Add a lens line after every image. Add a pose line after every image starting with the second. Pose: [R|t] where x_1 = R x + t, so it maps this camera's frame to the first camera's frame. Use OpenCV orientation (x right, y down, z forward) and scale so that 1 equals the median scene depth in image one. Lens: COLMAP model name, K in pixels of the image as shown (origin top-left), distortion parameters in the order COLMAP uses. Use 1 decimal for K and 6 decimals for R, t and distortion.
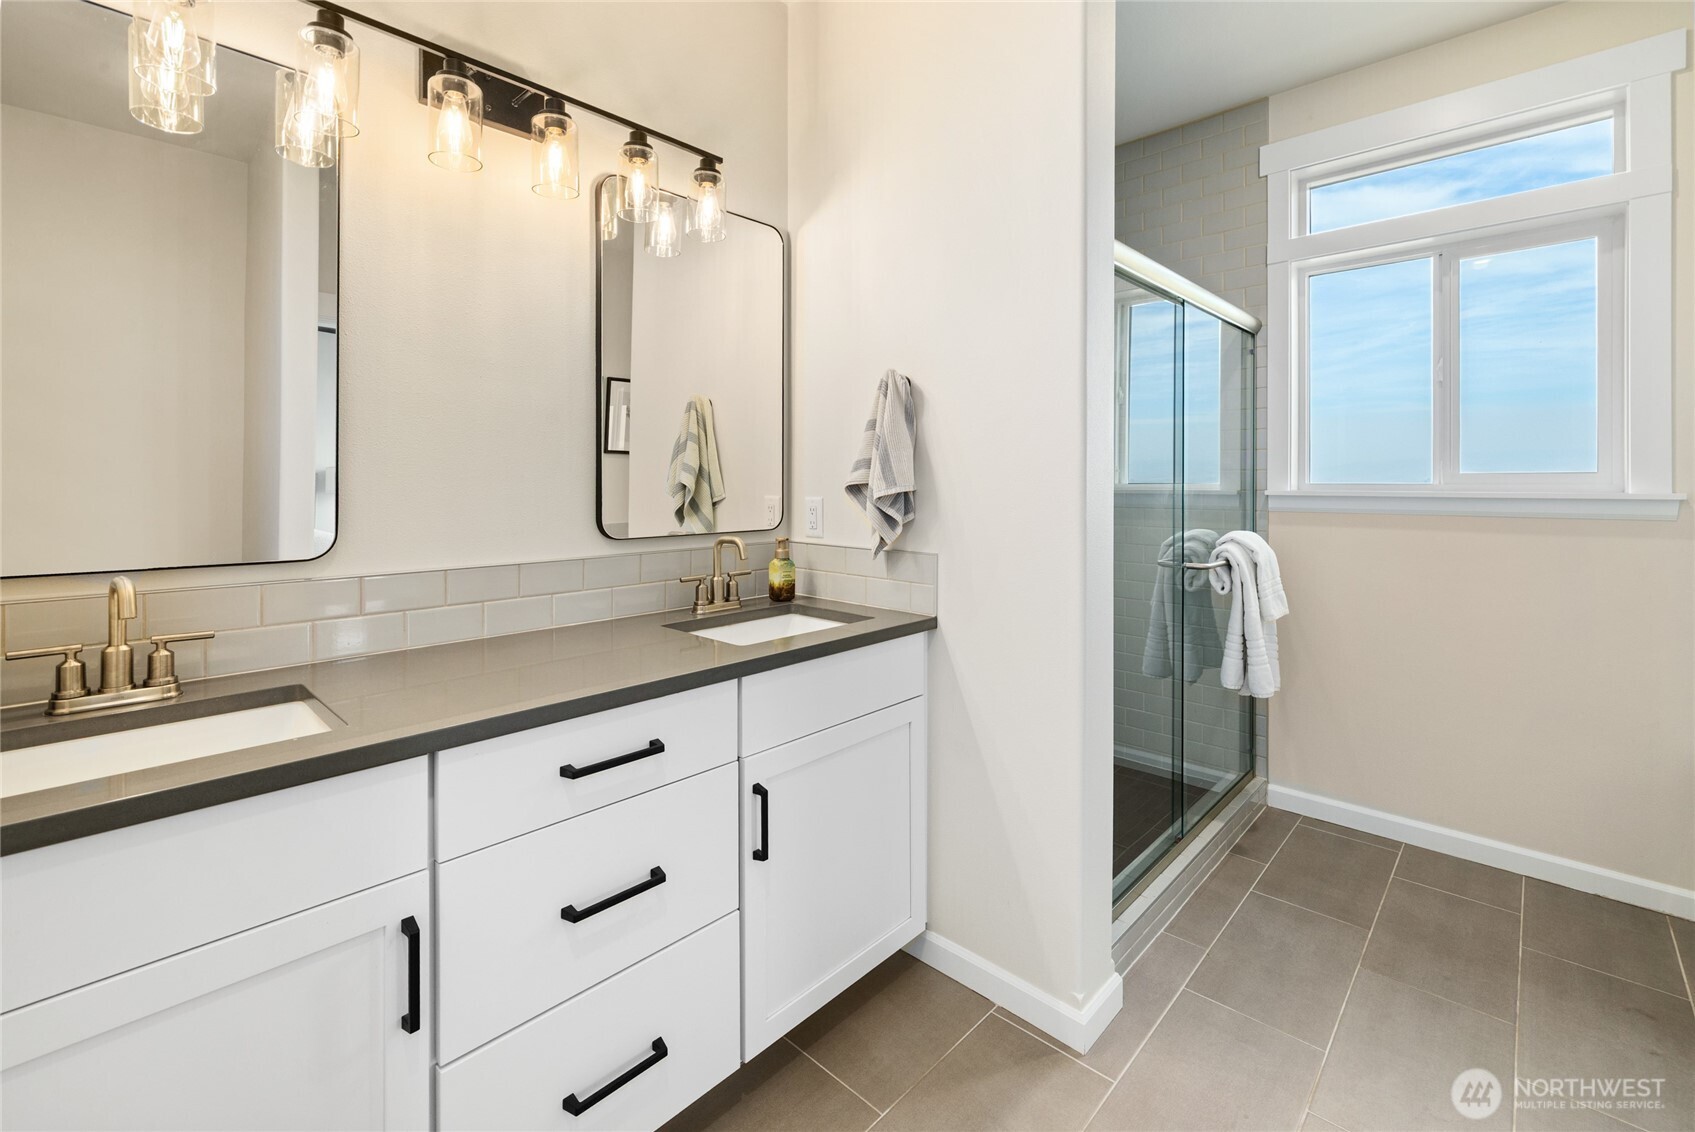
lens RADIAL K [[731.9, 0, 825.9], [0, 731.9, 483.8], [0, 0, 1]] dist [-0.001509, -0.000123]
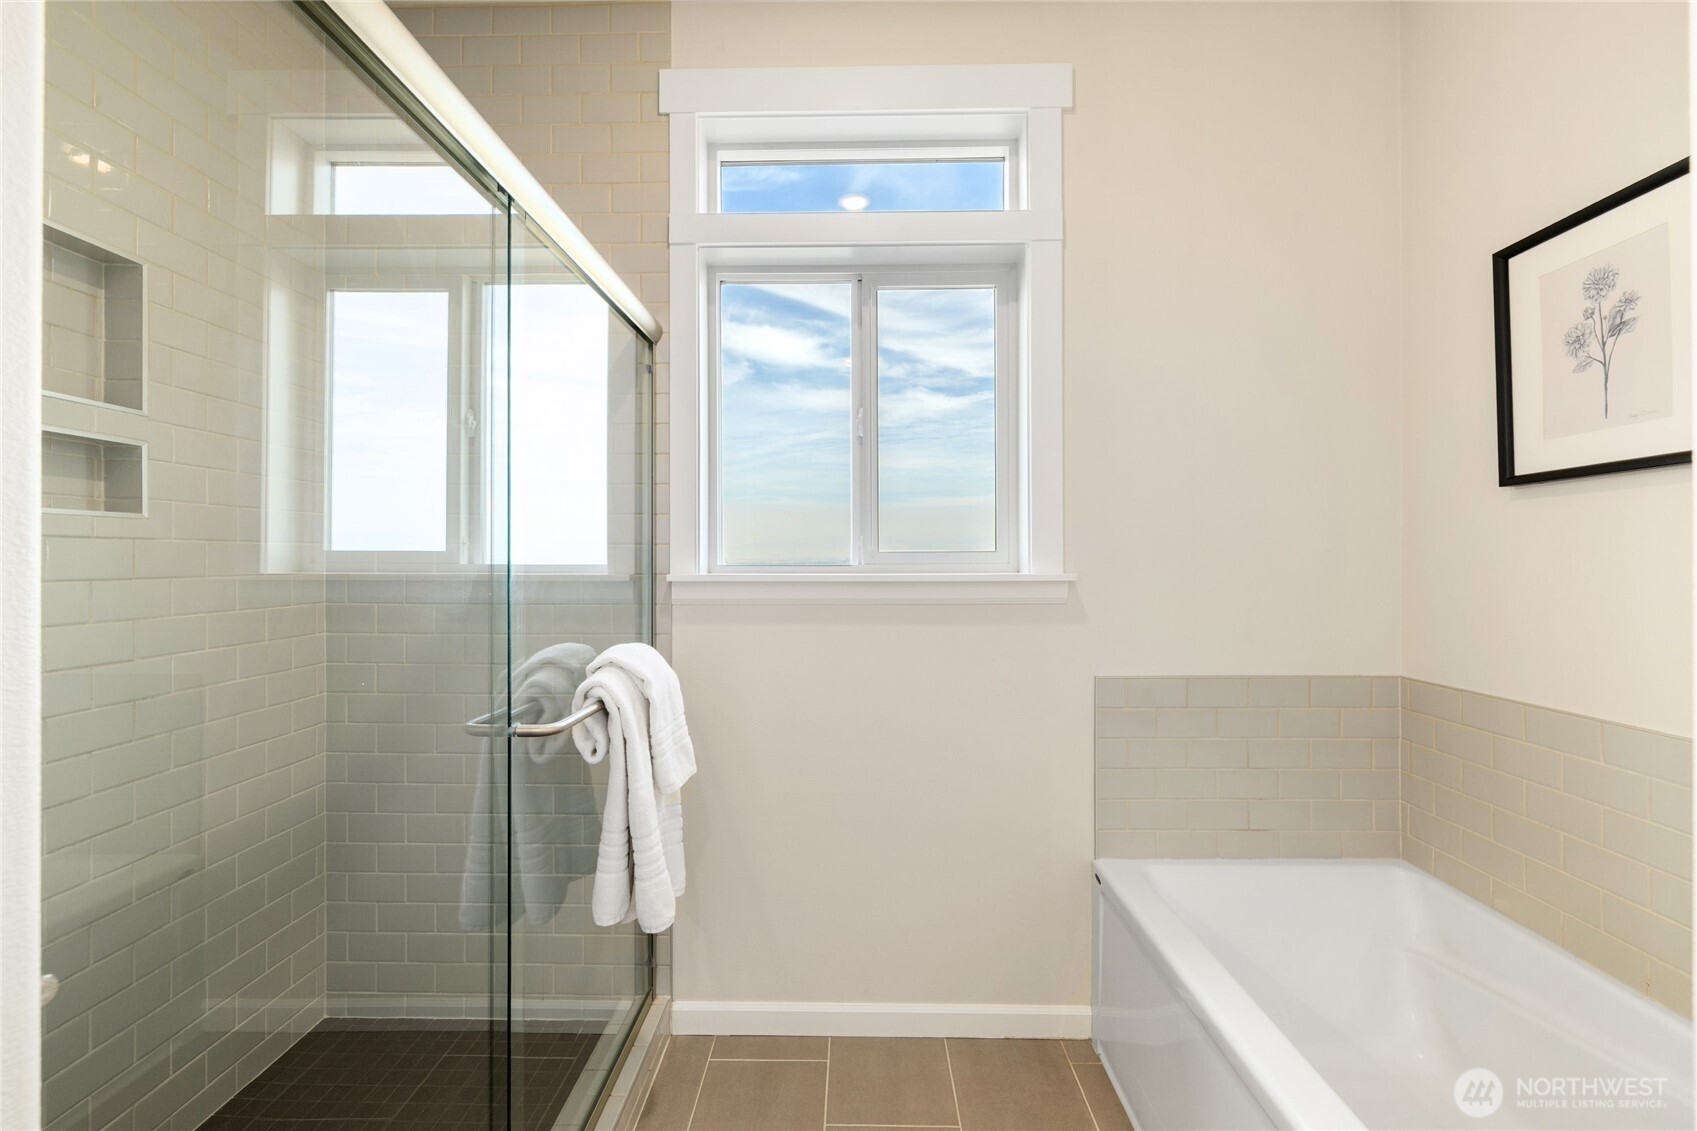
lens RADIAL K [[732.8, 0, 848.3], [0, 732.8, 560.6], [0, 0, 1]] dist [-0.001509, -0.000123]
pose [[0.723225, 0.000498, 0.690612, 0.282077], [0.003448, 0.999985, -0.004332, -0.000425], [-0.690604, 0.005514, 0.723212, 0.438189]]
